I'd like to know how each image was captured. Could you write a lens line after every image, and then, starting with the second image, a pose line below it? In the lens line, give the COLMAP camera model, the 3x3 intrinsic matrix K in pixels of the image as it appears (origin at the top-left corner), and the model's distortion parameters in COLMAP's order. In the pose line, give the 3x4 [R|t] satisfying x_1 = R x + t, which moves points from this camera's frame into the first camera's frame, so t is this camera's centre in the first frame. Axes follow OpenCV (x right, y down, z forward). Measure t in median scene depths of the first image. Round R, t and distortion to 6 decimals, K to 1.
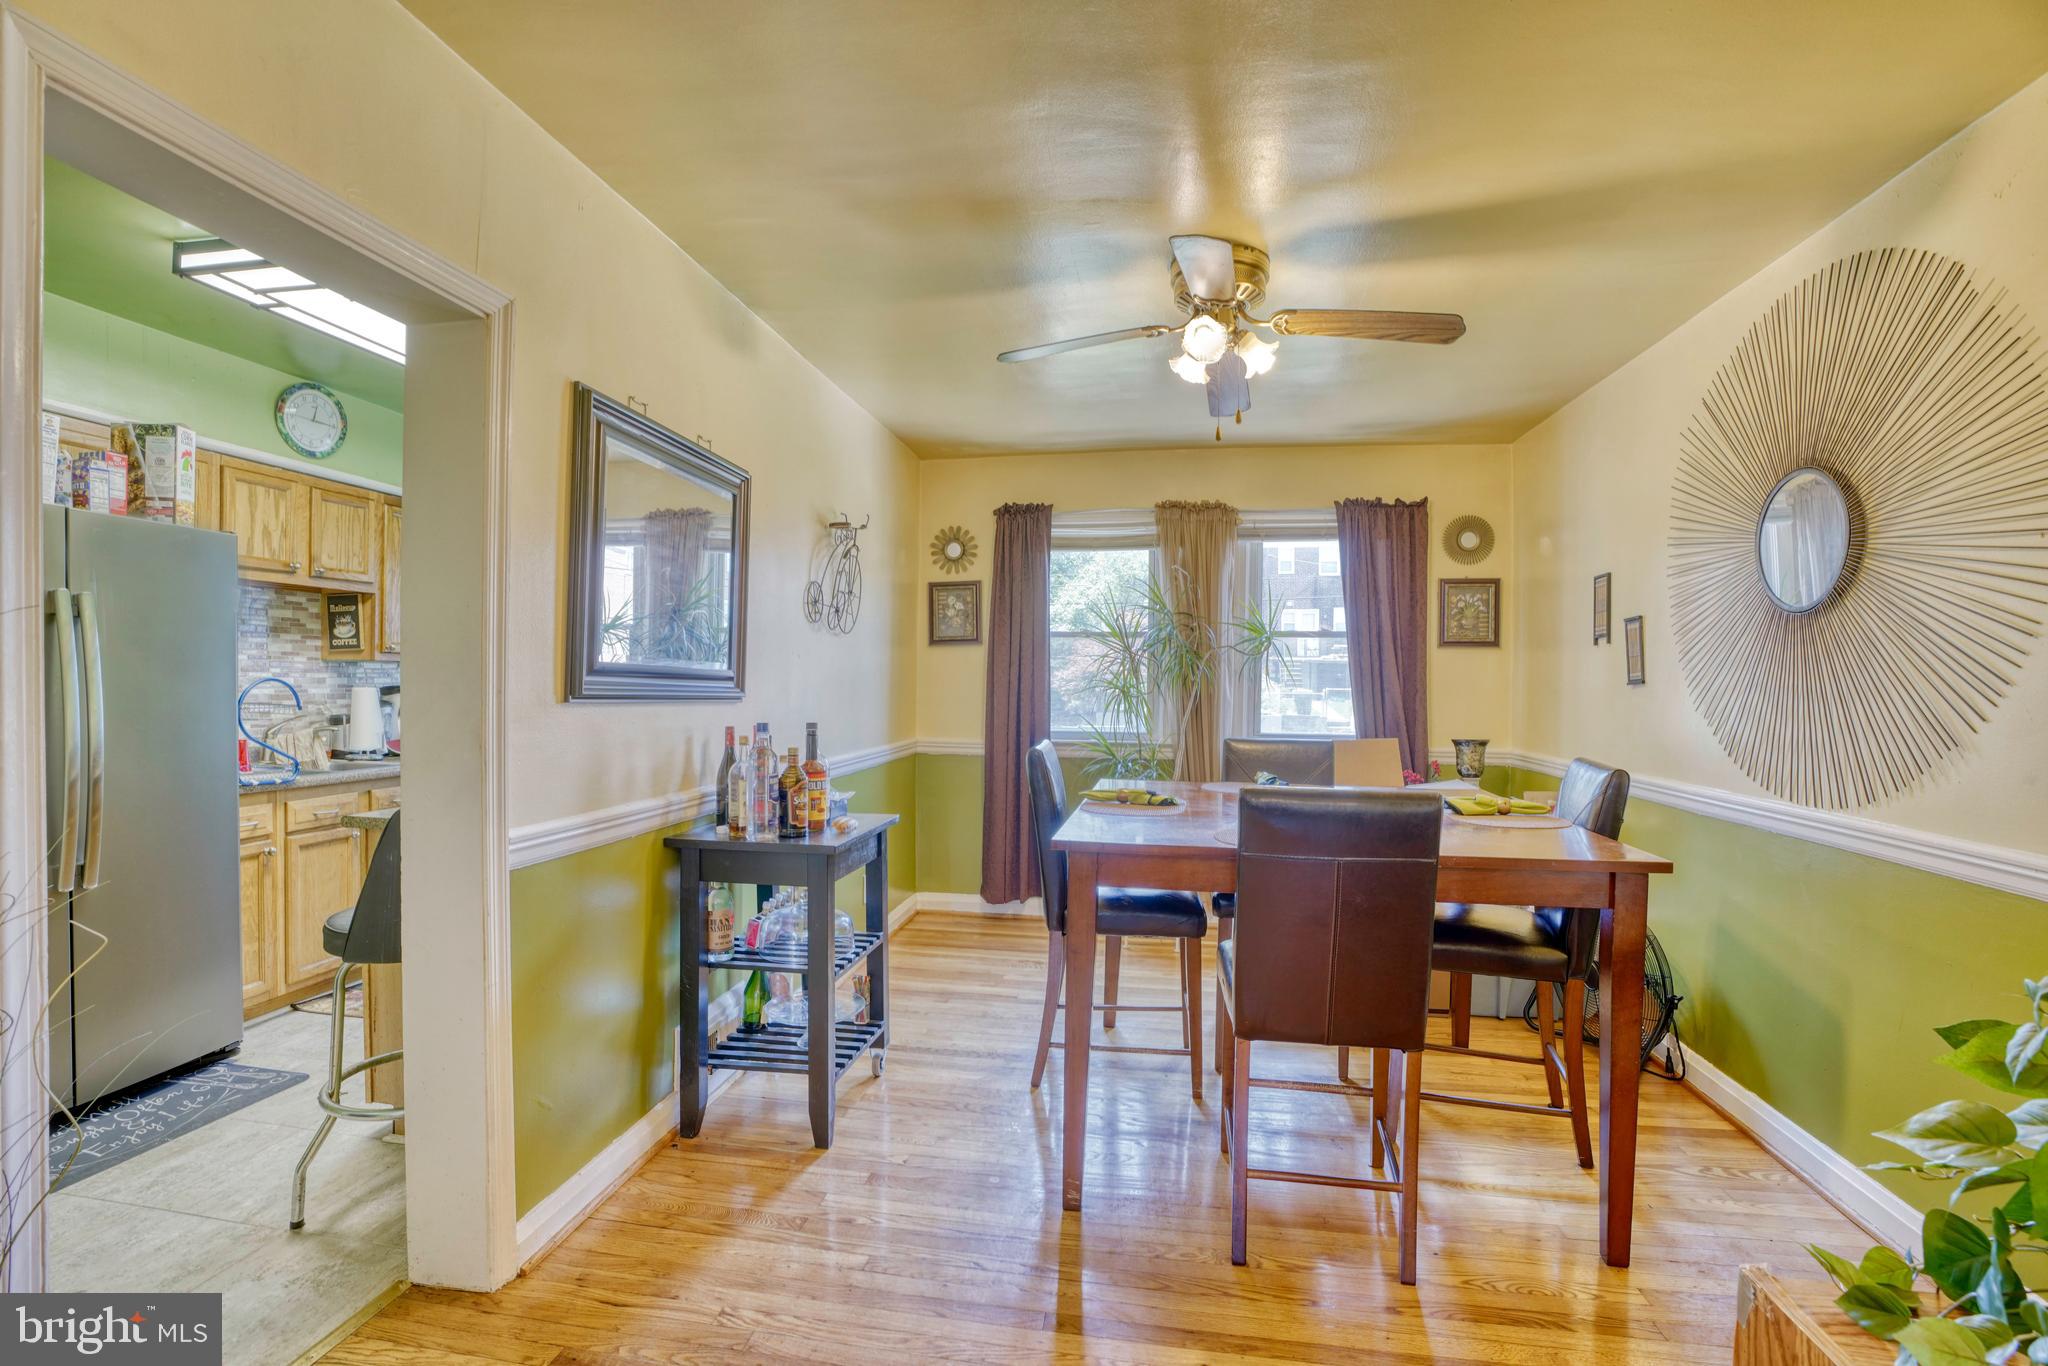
lens RADIAL K [[973.2, 0, 1004.4], [0, 973.2, 689.2], [0, 0, 1]] dist [-0.062516, 0.023431]
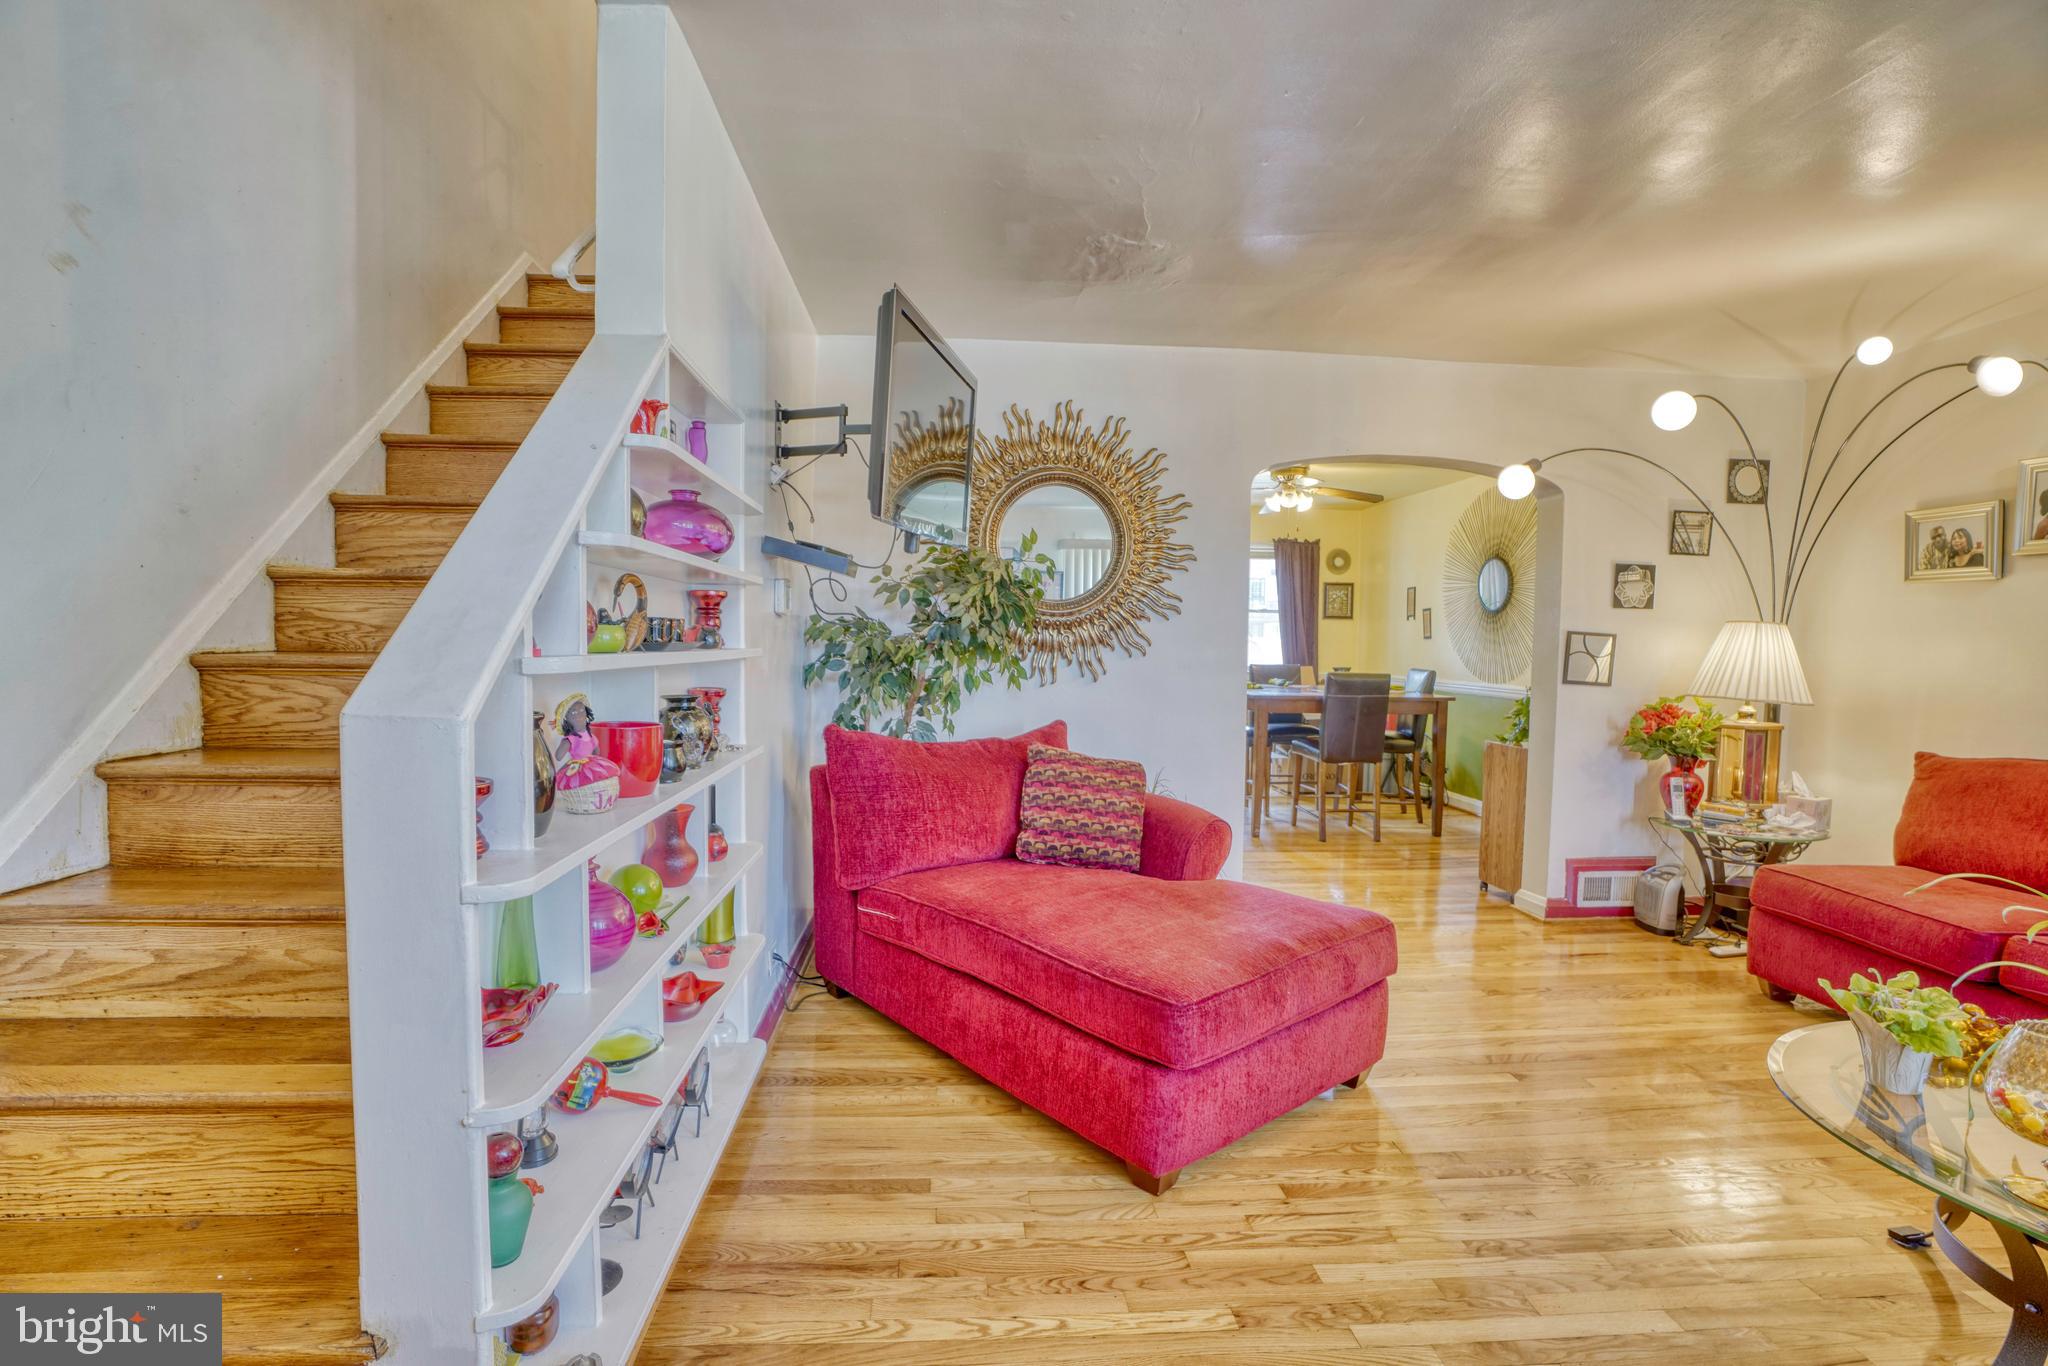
lens RADIAL K [[973.2, 0, 988.3], [0, 973.2, 684.2], [0, 0, 1]] dist [-0.062516, 0.023431]
pose [[0.976458, -0.013186, 0.215304, -0.661230], [0.003549, 0.998977, 0.045086, -0.003175], [-0.215678, -0.043261, 0.975506, -0.784953]]
